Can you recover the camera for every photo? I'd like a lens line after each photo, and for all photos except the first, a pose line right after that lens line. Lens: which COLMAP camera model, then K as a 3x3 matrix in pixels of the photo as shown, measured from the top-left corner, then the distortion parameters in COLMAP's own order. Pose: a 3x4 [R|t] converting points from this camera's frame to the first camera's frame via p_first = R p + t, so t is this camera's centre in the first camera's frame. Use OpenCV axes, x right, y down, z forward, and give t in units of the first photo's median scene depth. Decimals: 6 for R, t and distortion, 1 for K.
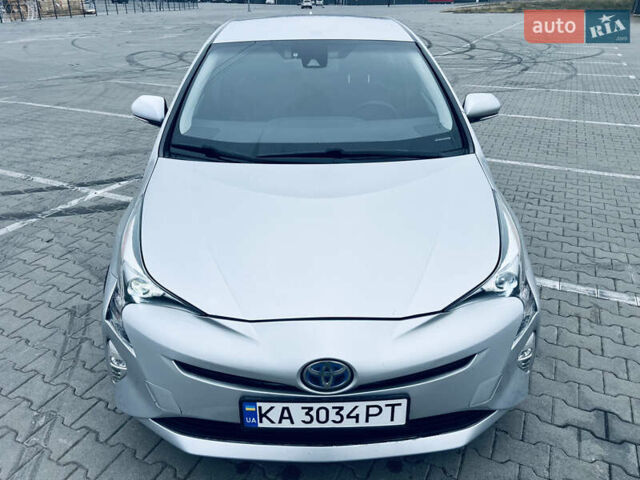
lens RADIAL K [[478.0, 0, 320.0], [0, 478.0, 240.0], [0, 0, 1]] dist [0.008685, -0.008831]
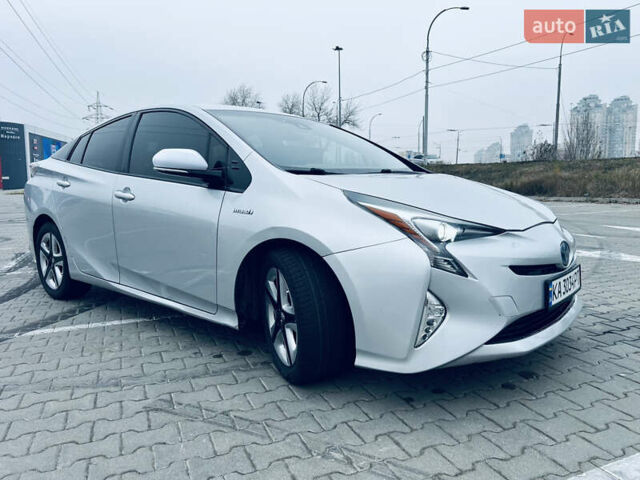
lens RADIAL K [[481.0, 0, 319.1], [0, 481.0, 241.2], [0, 0, 1]] dist [0.016637, -0.008970]
pose [[0.676289, -0.103979, 0.729261, -1.254113], [0.348326, 0.917455, -0.192212, 0.209834], [-0.649078, 0.384011, 0.656683, 0.377529]]
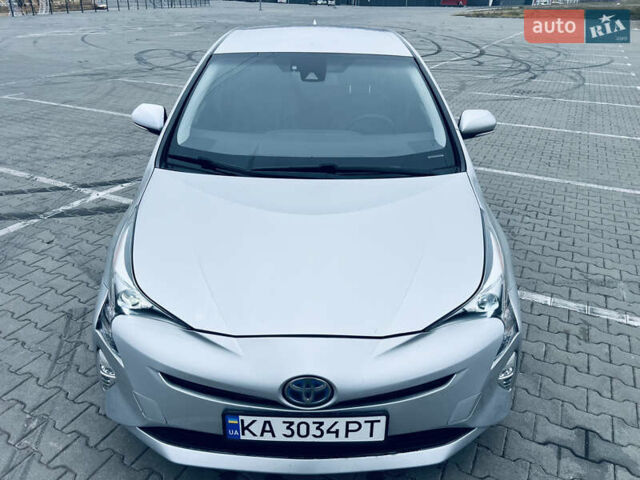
lens RADIAL K [[479.0, 0, 324.4], [0, 479.0, 241.8], [0, 0, 1]] dist [0.003785, -0.002602]
pose [[0.999662, 0.025736, -0.003539, 0.035191], [-0.025727, 0.999666, 0.002633, -0.032170], [0.003606, -0.002541, 0.999990, -0.020837]]
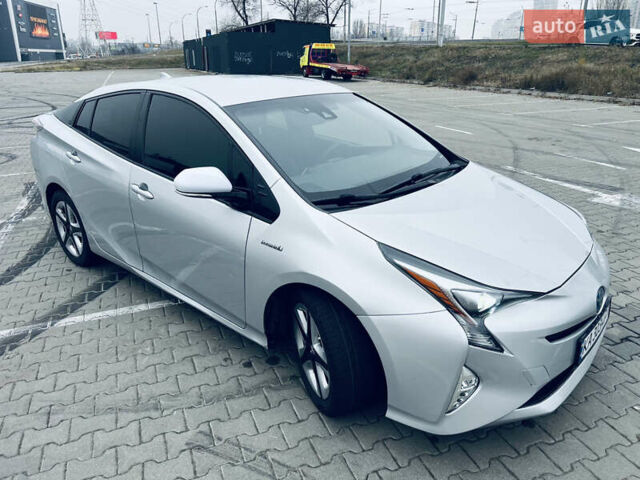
lens RADIAL K [[478.6, 0, 320.0], [0, 478.6, 240.0], [0, 0, 1]] dist [0.030776, -0.035695]
pose [[0.682418, -0.271441, 0.678694, -1.202243], [0.339897, 0.939843, 0.034125, -0.185455], [-0.647129, 0.207398, 0.733628, 0.327616]]
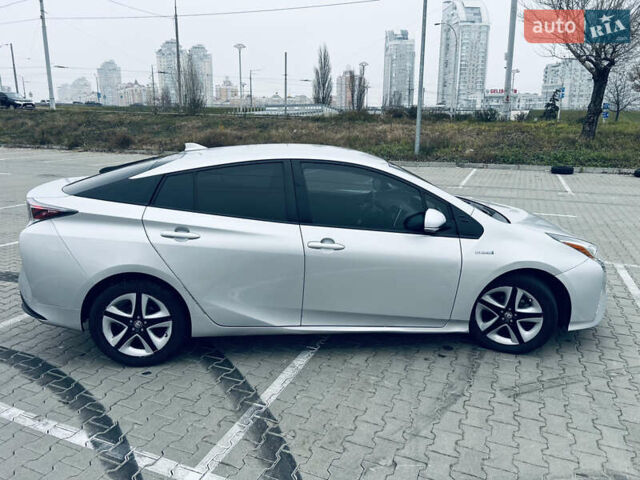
lens RADIAL K [[483.2, 0, 322.1], [0, 483.2, 237.1], [0, 0, 1]] dist [0.072656, -0.082476]
pose [[-0.053486, -0.238022, 0.969786, -2.211212], [0.443496, 0.864474, 0.236635, -0.934438], [-0.894679, 0.442753, 0.059325, 1.717500]]
